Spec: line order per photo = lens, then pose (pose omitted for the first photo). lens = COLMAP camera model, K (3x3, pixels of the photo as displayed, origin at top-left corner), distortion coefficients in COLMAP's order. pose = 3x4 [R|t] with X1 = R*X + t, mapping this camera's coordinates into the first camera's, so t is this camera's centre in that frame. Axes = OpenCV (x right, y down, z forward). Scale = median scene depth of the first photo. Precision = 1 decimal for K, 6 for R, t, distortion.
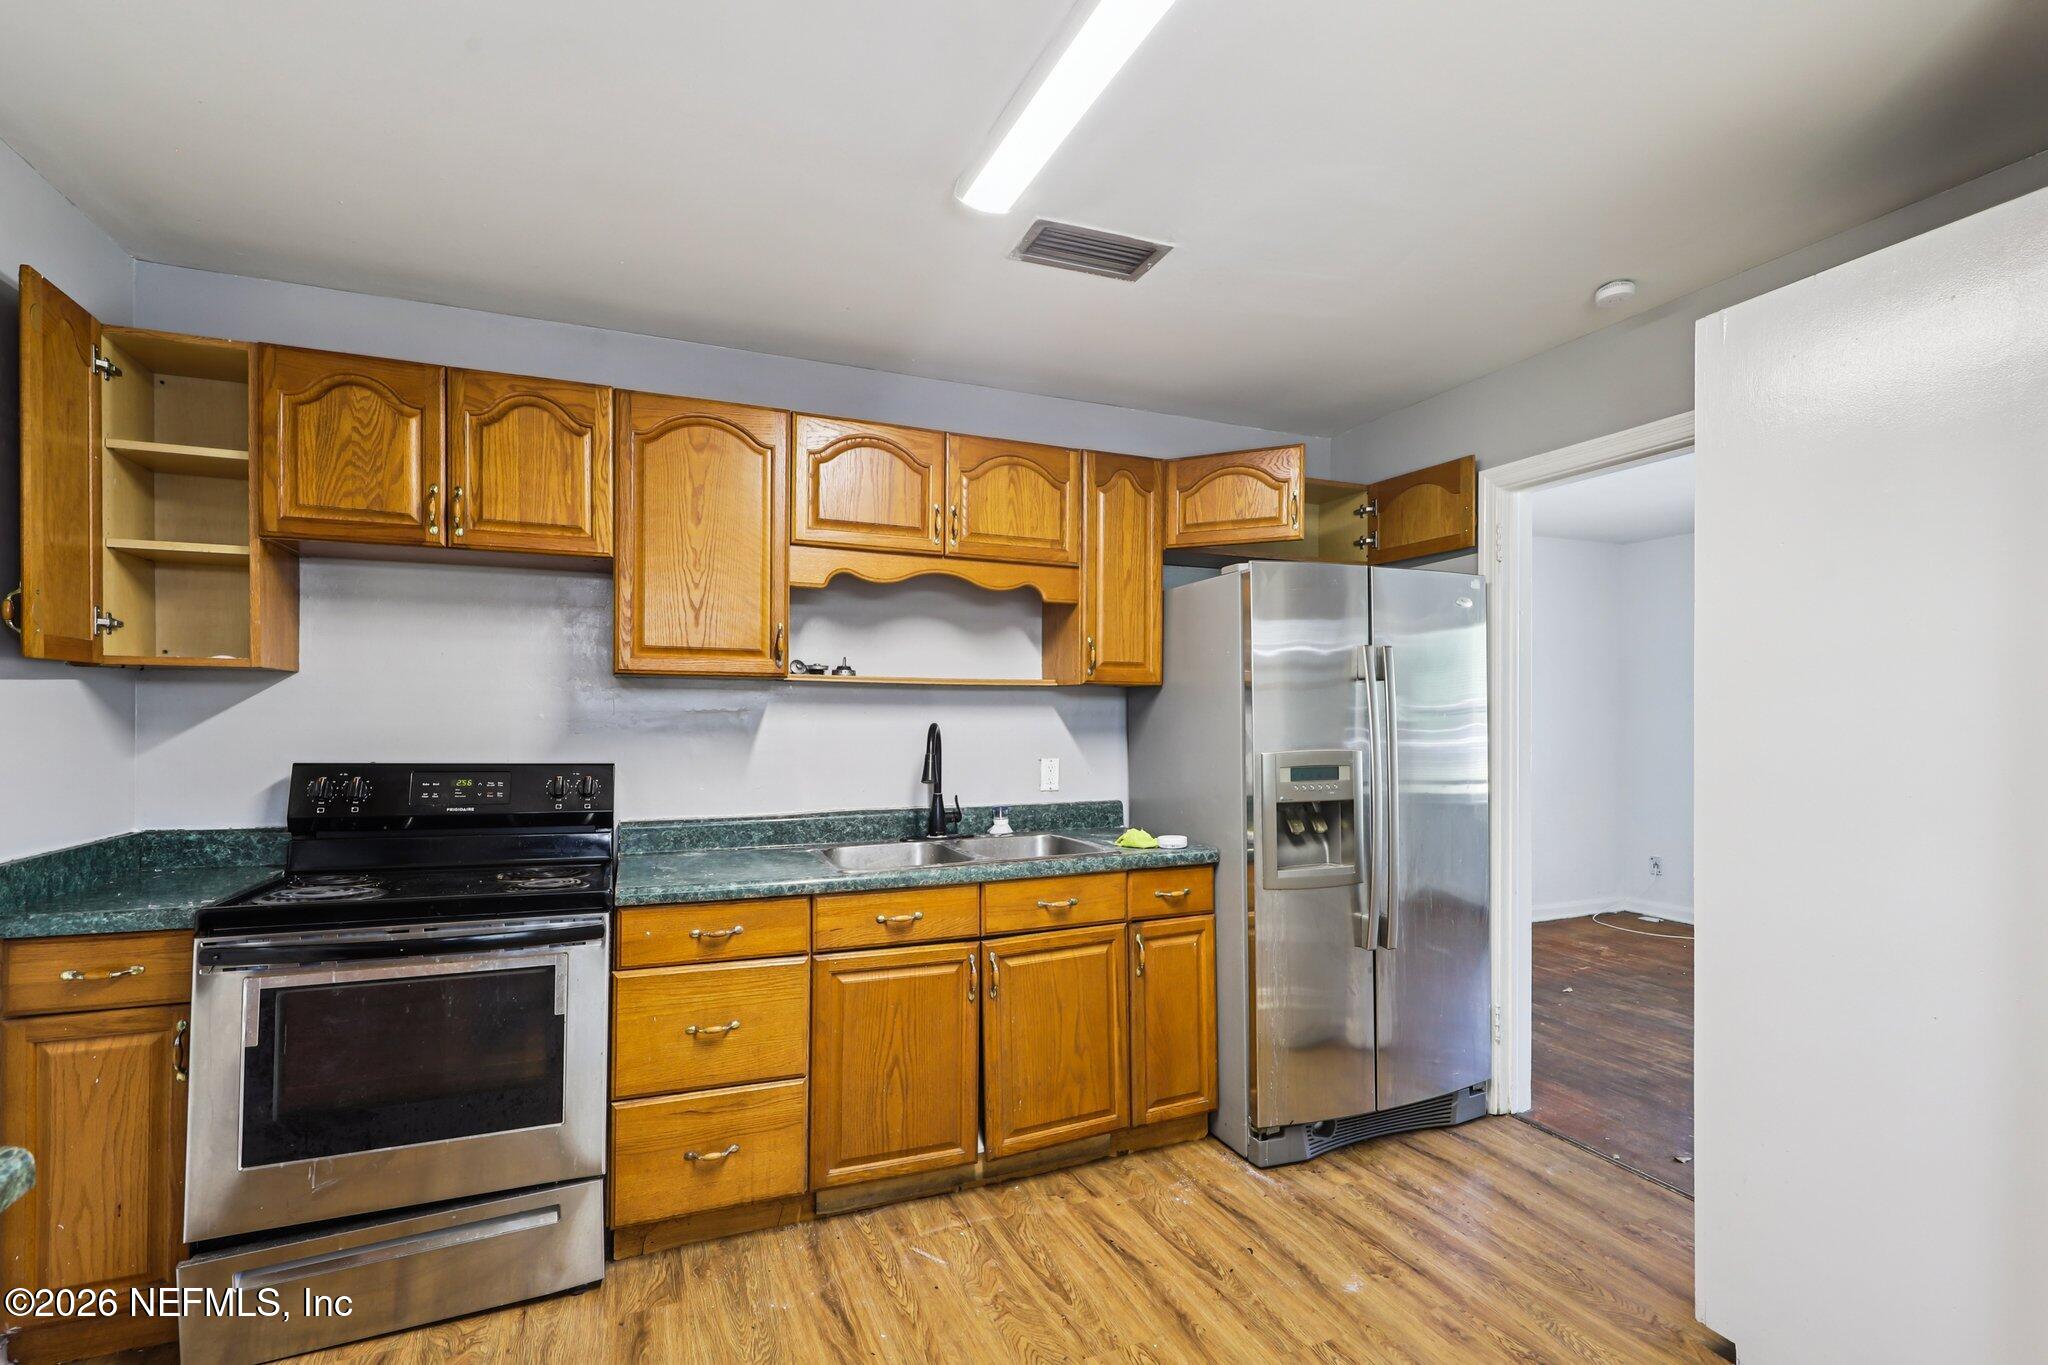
lens RADIAL K [[920.3, 0, 1033.0], [0, 920.3, 703.8], [0, 0, 1]] dist [0.000530, -0.000292]
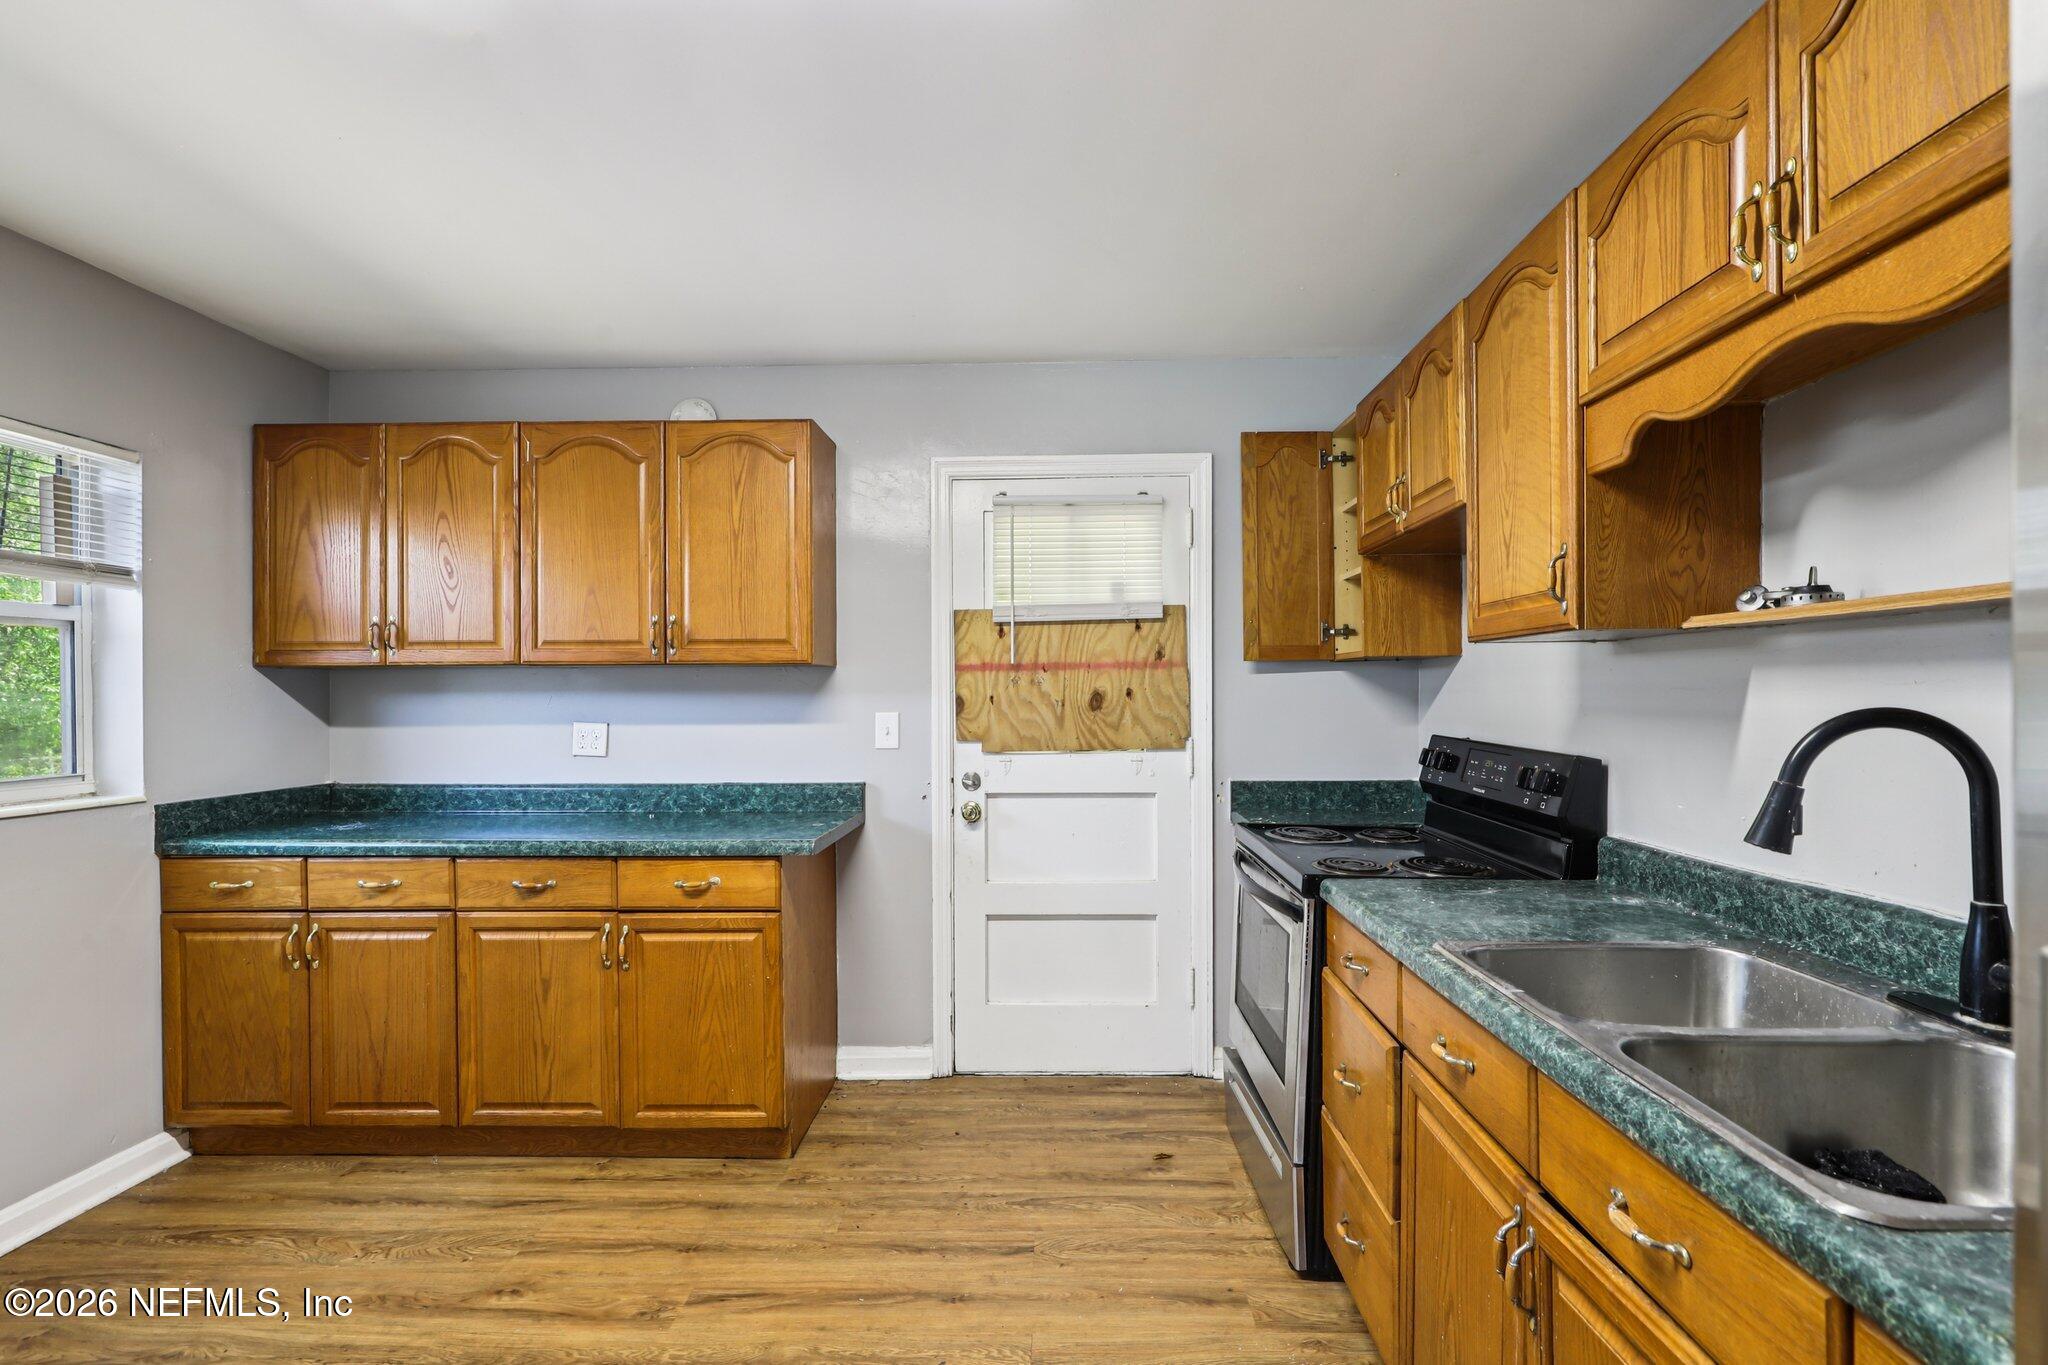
lens RADIAL K [[920.3, 0, 1032.7], [0, 920.3, 697.0], [0, 0, 1]] dist [0.000530, -0.000292]
pose [[-0.398564, 0.000643, -0.917140, 0.407194], [0.014220, 0.999884, -0.005479, 0.013924], [0.917030, -0.015225, -0.398527, 0.860460]]
